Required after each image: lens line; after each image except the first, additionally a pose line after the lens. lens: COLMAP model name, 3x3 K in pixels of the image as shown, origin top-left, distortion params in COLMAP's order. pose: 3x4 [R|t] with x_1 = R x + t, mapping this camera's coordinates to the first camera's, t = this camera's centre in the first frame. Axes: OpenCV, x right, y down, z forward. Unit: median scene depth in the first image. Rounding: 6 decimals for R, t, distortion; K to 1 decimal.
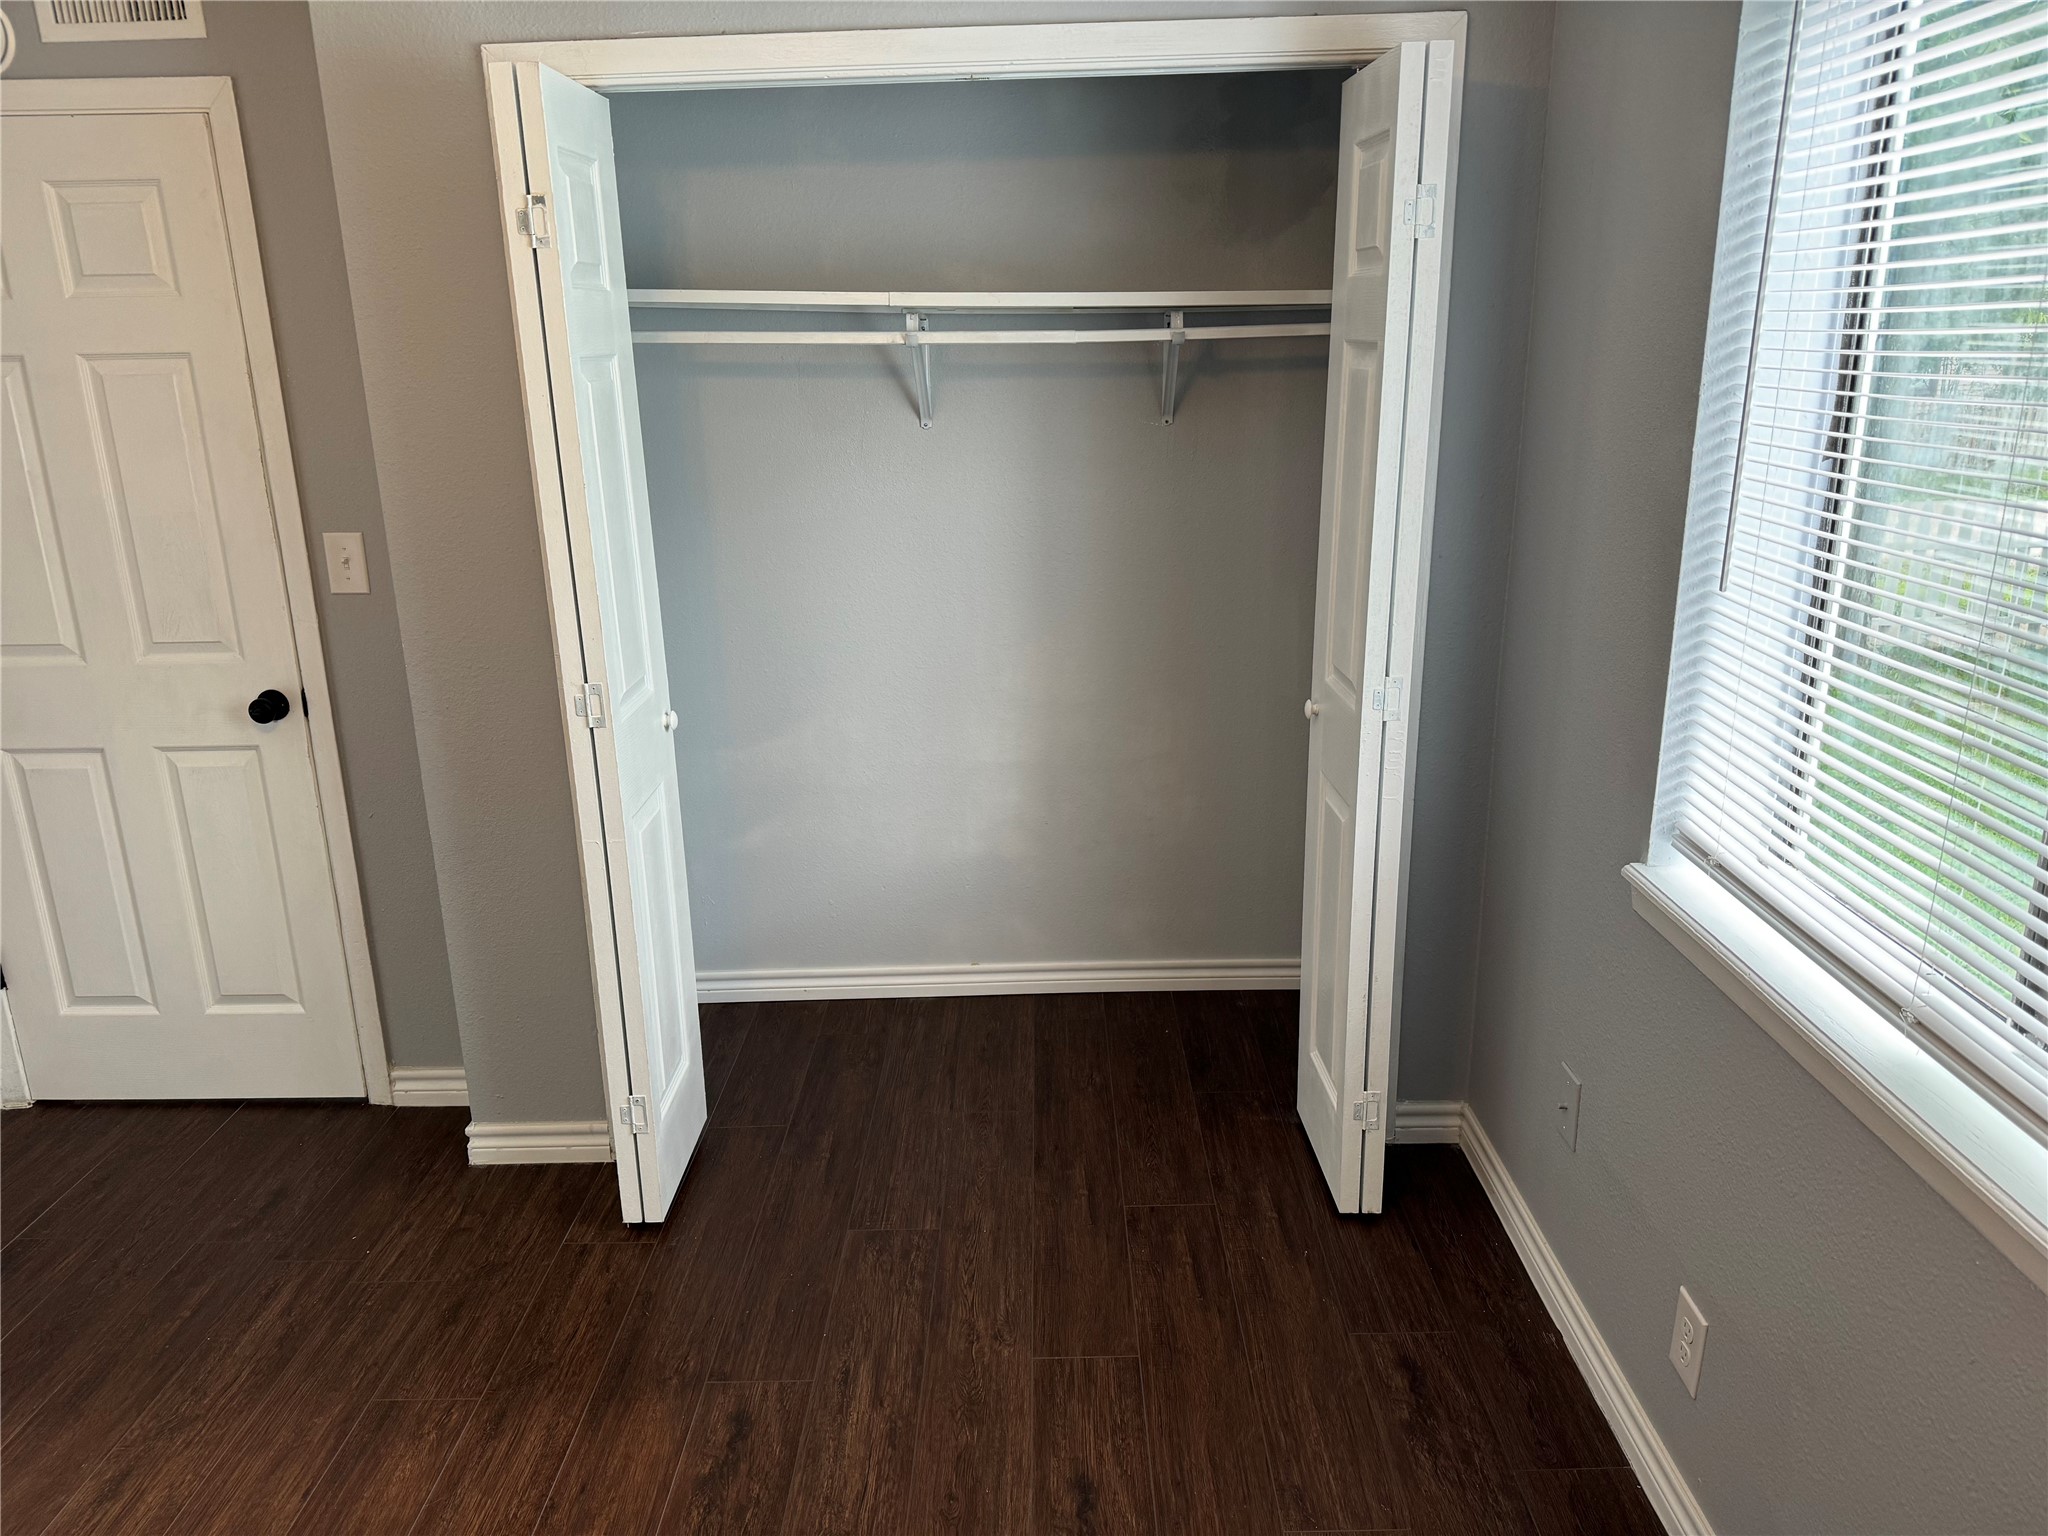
lens RADIAL K [[1454.8, 0, 1024.0], [0, 1454.8, 768.0], [0, 0, 1]] dist [-0.003114, 0.000559]
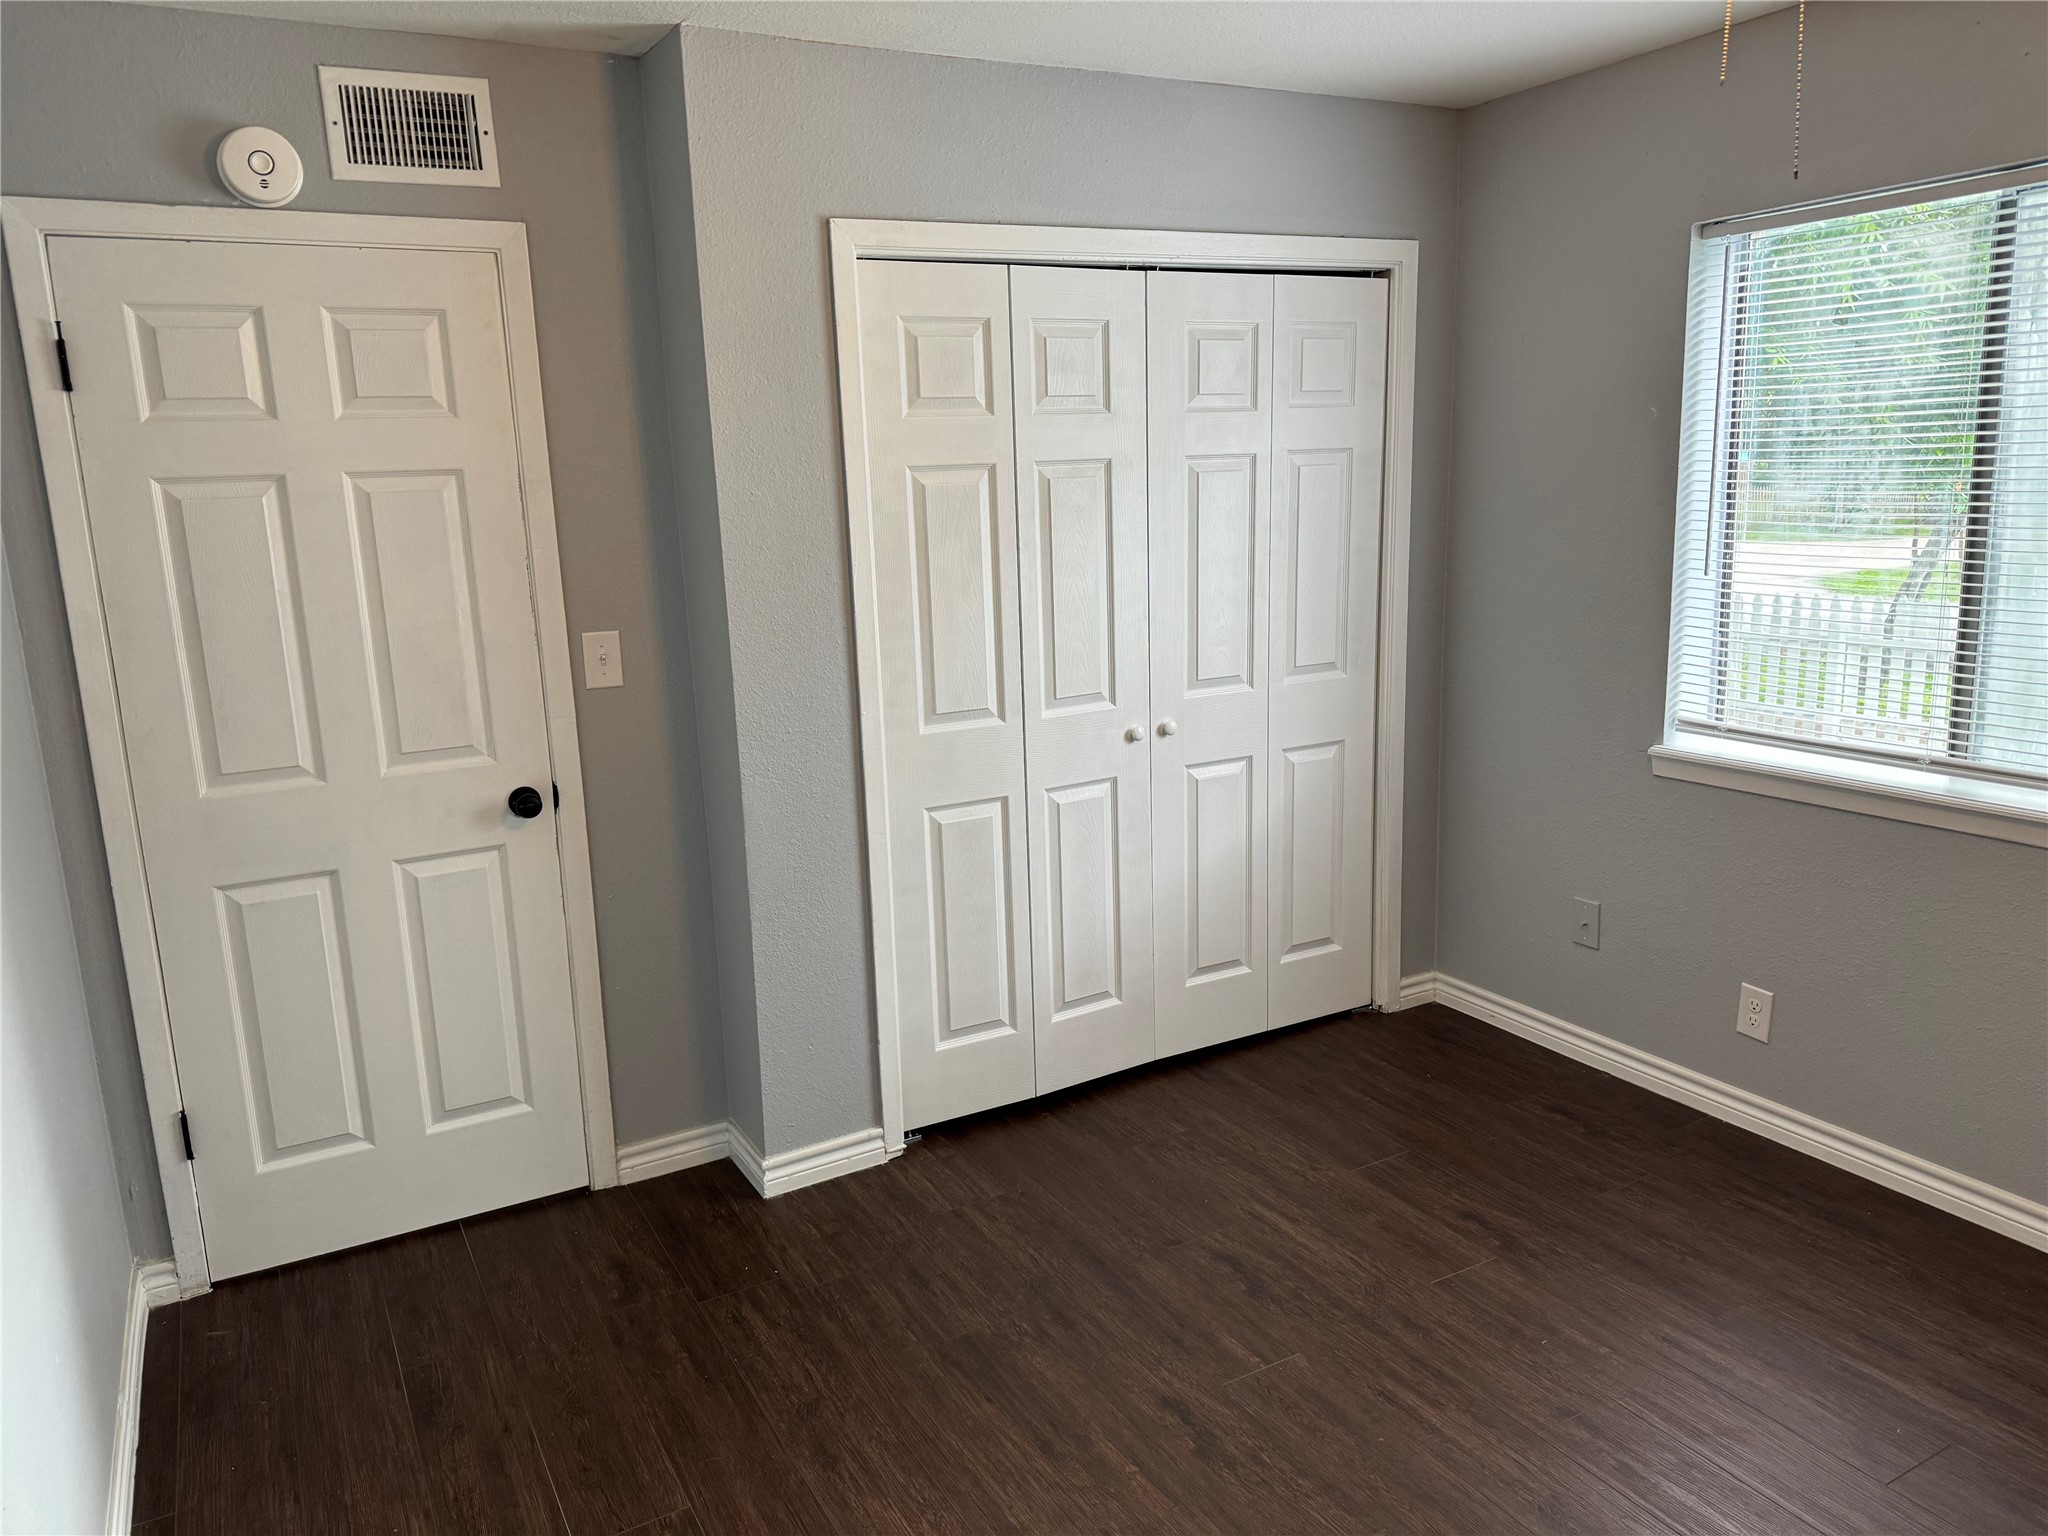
lens RADIAL K [[1429.8, 0, 1025.6], [0, 1429.8, 752.4], [0, 0, 1]] dist [0.025296, -0.004233]
pose [[0.870207, -0.108936, 0.480492, -0.701081], [0.160082, 0.984852, -0.066636, 0.048414], [-0.465954, 0.134905, 0.874464, -0.071344]]
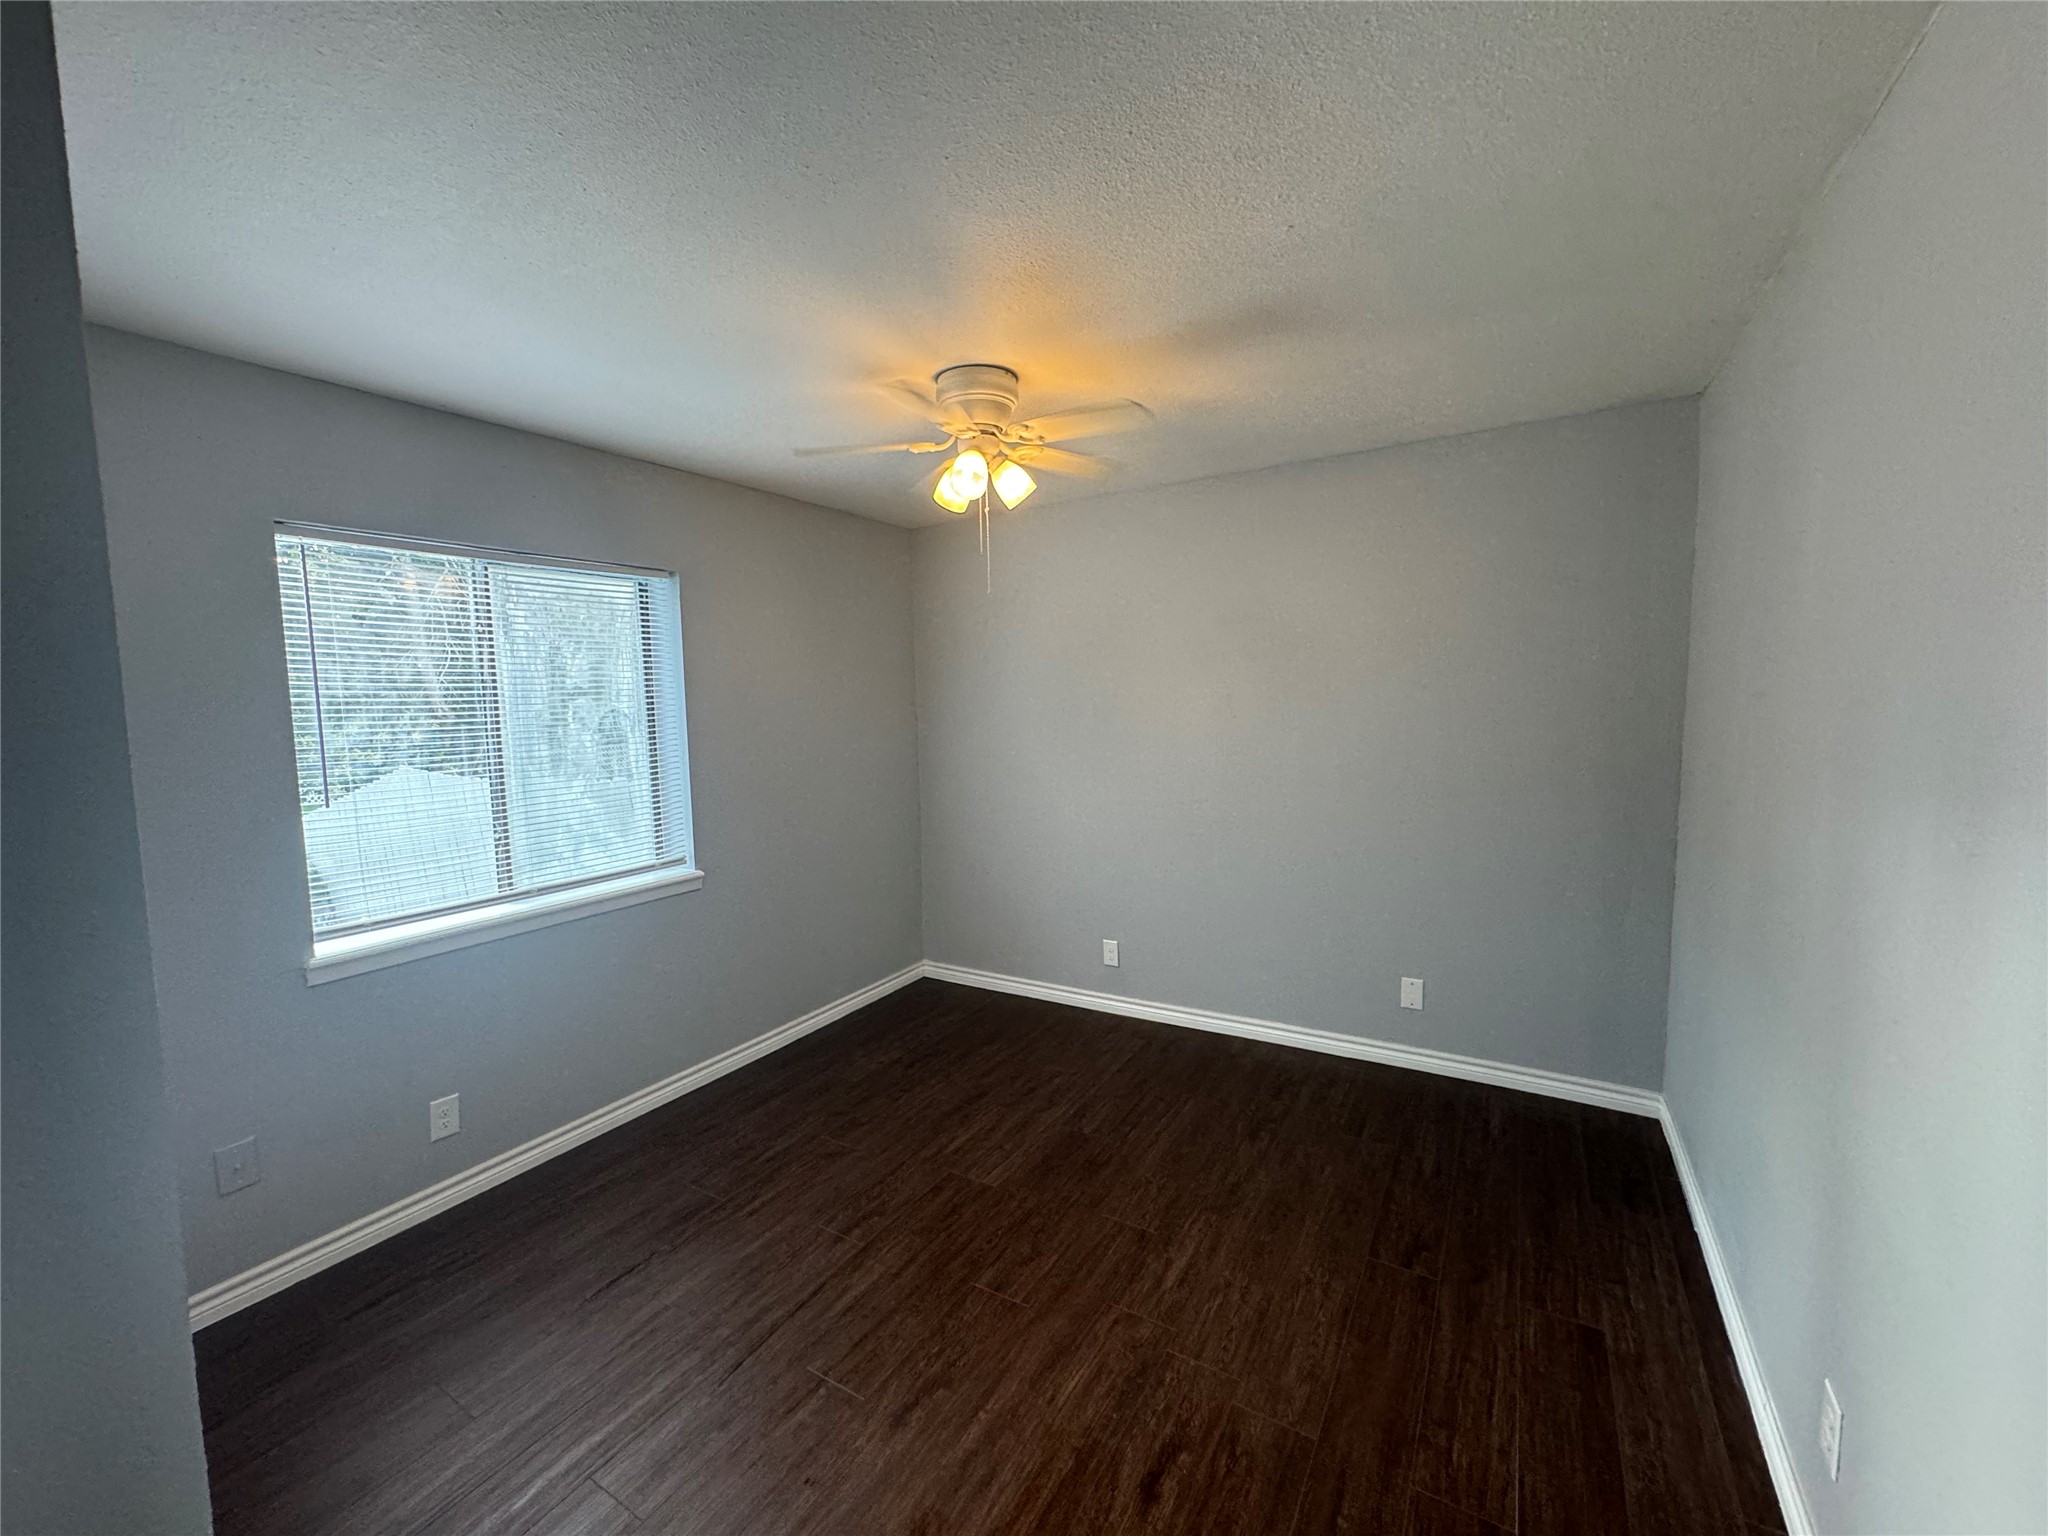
lens RADIAL K [[825.9, 0, 1024.0], [0, 825.9, 768.0], [0, 0, 1]] dist [0.000004, -0.000058]
pose [[-0.858263, -0.002000, 0.513206, -0.651138], [0.188928, 0.928535, 0.319575, -0.233320], [-0.477170, 0.371238, -0.796550, 0.926373]]
